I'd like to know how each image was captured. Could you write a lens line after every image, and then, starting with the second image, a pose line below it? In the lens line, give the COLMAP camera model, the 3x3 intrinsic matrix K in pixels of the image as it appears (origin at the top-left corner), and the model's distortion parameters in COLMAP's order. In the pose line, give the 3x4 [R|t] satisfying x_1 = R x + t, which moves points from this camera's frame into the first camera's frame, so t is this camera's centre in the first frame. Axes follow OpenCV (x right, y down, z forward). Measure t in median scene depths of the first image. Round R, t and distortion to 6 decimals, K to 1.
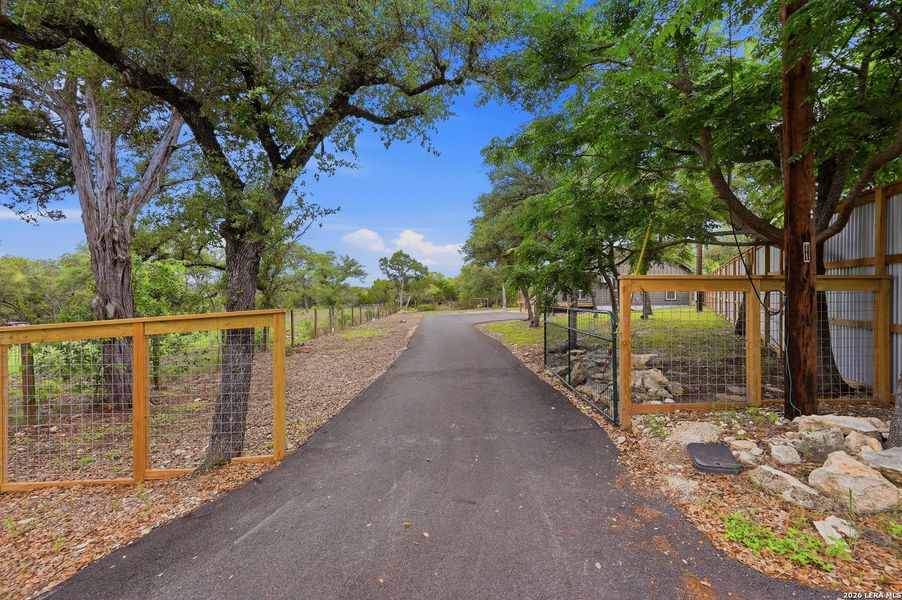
lens RADIAL K [[356.1, 0, 450.7], [0, 356.1, 298.1], [0, 0, 1]] dist [-0.001738, -0.000282]
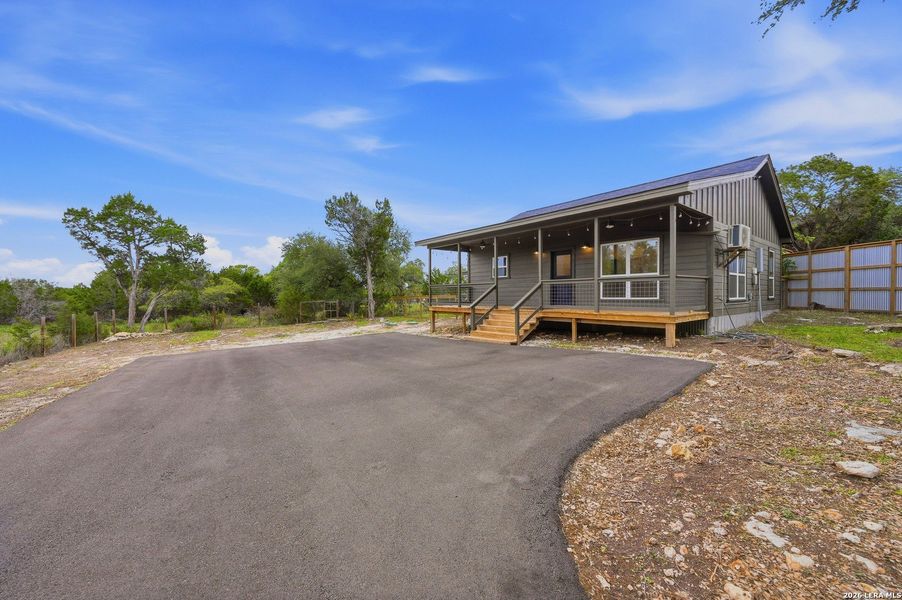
lens RADIAL K [[356.1, 0, 448.4], [0, 356.1, 301.6], [0, 0, 1]] dist [-0.001738, -0.000282]
pose [[0.900678, -0.011299, 0.434340, 0.022920], [0.011897, 0.999928, 0.001343, 0.002557], [-0.434324, 0.003958, 0.900748, 0.429753]]
